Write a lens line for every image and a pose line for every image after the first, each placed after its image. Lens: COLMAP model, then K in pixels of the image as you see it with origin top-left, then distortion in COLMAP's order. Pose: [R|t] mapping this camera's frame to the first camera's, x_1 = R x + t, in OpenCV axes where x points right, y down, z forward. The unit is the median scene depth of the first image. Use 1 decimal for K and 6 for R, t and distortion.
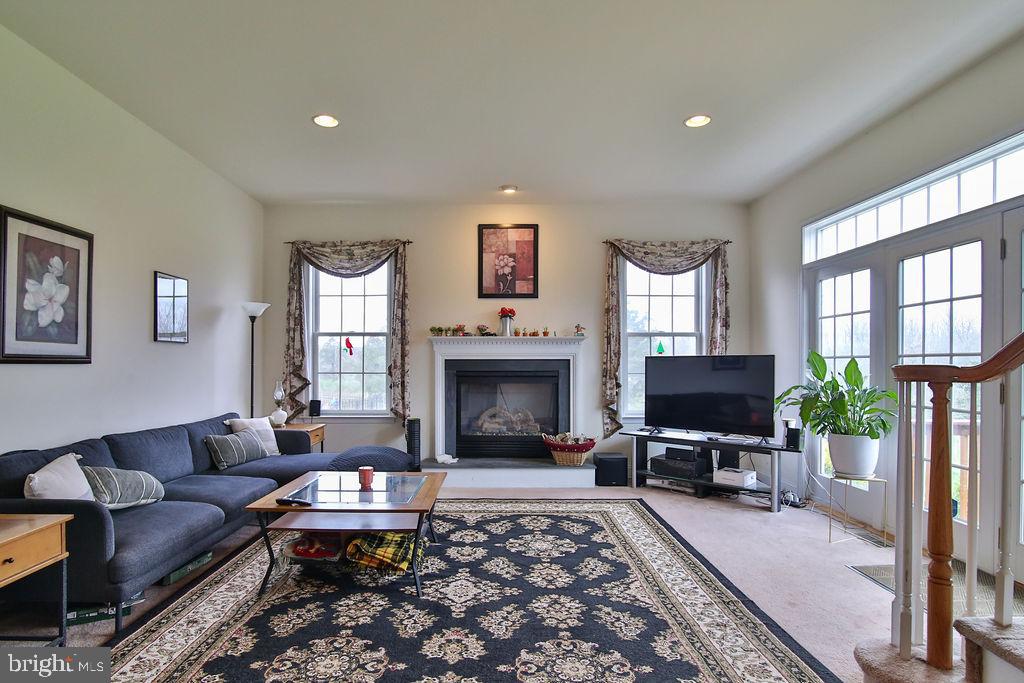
lens RADIAL K [[535.3, 0, 491.8], [0, 535.3, 365.0], [0, 0, 1]] dist [-0.019709, -0.000050]
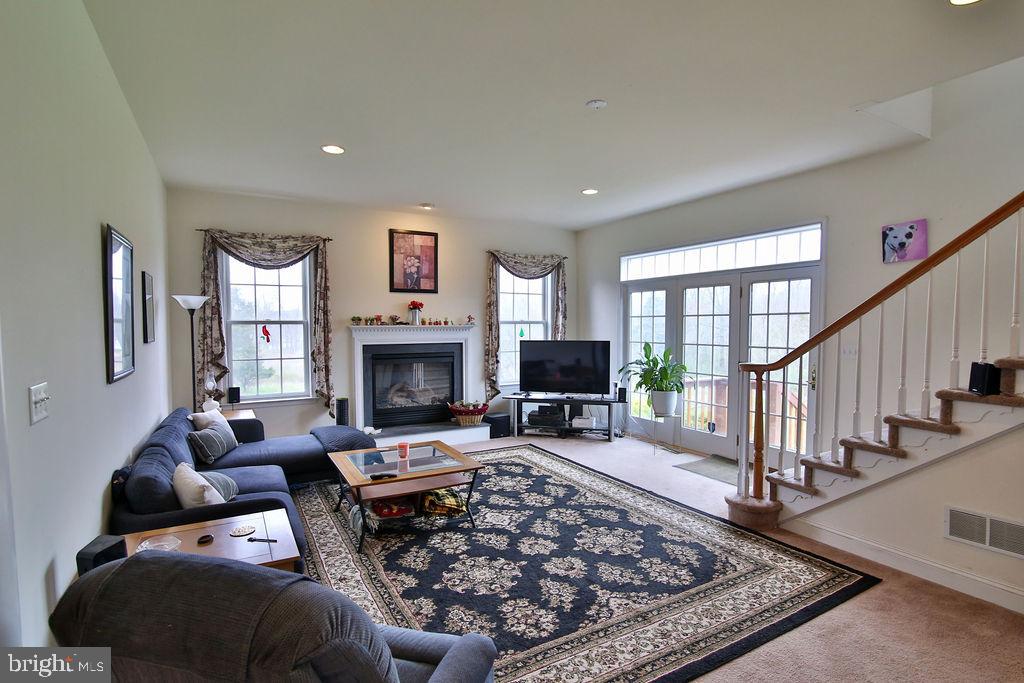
lens RADIAL K [[499.5, 0, 515.7], [0, 499.5, 347.5], [0, 0, 1]] dist [-0.016877, 0.000165]
pose [[0.865183, -0.024602, 0.500852, -0.344601], [0.003206, 0.999047, 0.043535, -0.051099], [-0.501446, -0.036060, 0.864437, -0.091395]]
